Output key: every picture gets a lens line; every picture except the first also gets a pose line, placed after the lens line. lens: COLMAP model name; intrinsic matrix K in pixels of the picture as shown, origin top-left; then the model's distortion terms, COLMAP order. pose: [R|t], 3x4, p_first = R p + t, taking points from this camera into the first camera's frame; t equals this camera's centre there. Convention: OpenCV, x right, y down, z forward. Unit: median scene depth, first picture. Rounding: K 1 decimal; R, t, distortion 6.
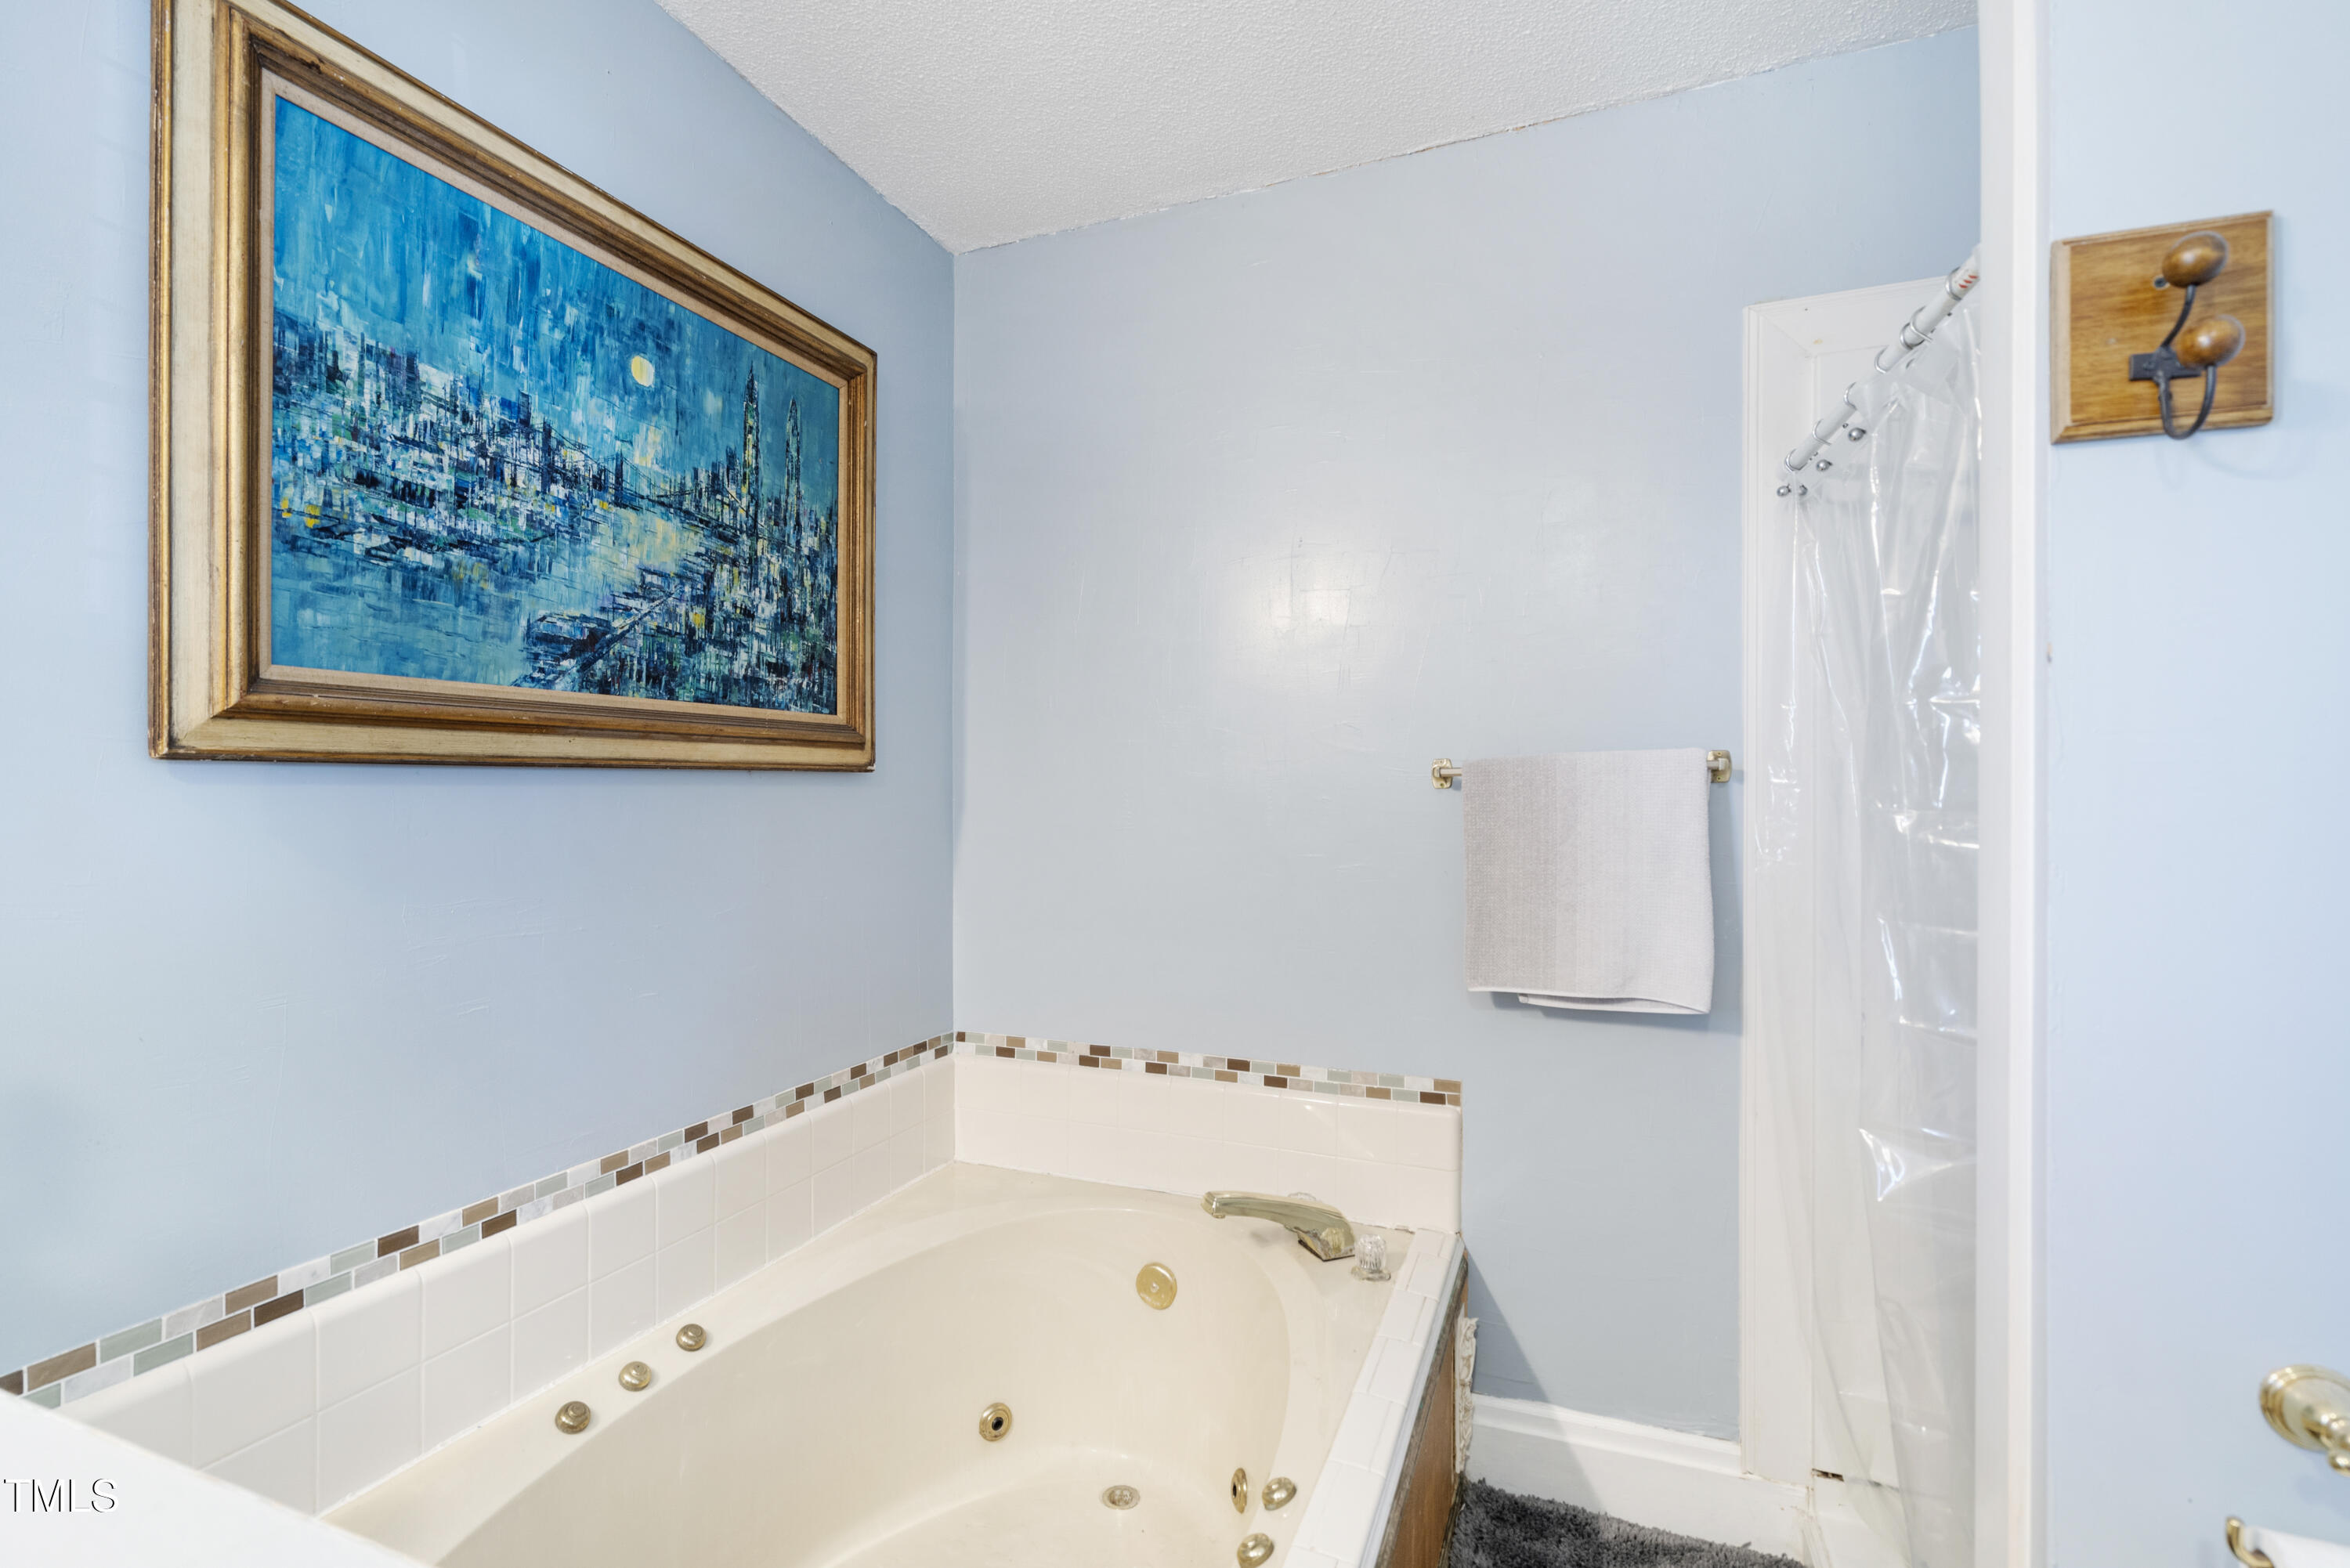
lens RADIAL K [[1071.3, 0, 1165.8], [0, 1071.3, 792.1], [0, 0, 1]] dist [-0.003717, 0.000230]
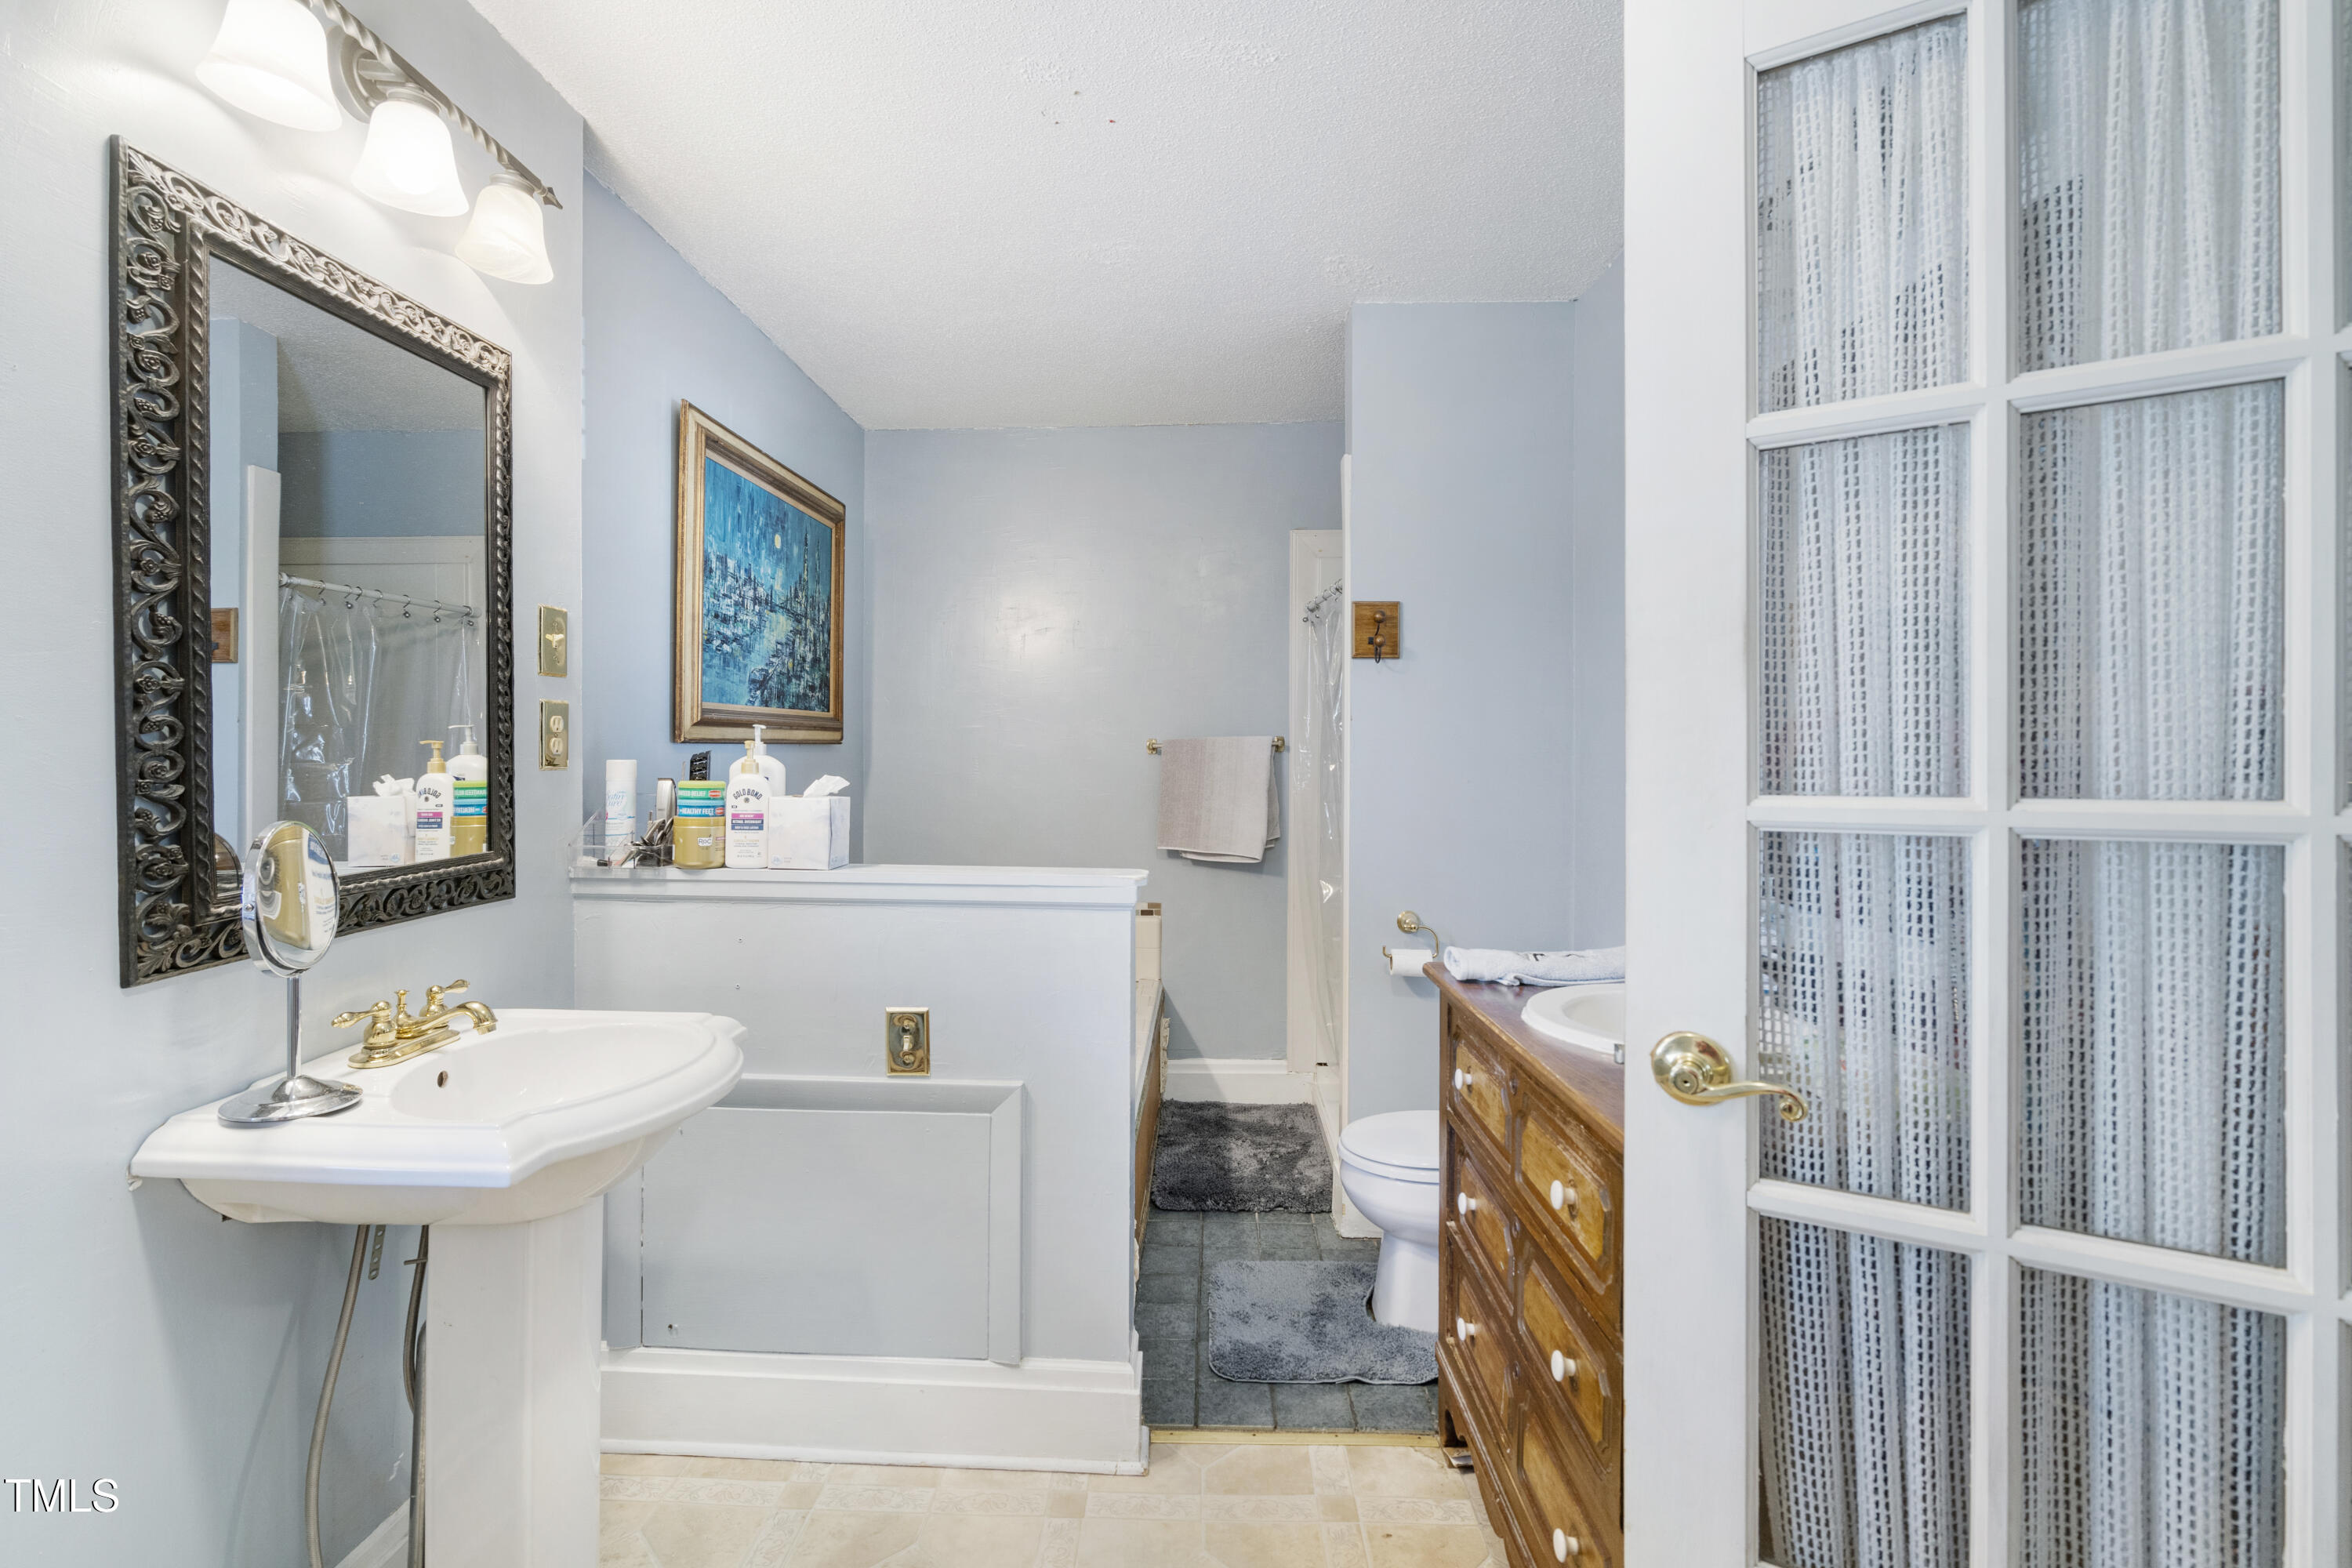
lens RADIAL K [[1086.3, 0, 1167.7], [0, 1086.3, 766.1], [0, 0, 1]] dist [-0.014958, 0.005042]
pose [[0.942084, -0.002235, 0.335371, -0.417466], [-0.001912, 0.999926, 0.012034, -0.006052], [-0.335373, -0.011978, 0.942009, -0.963775]]
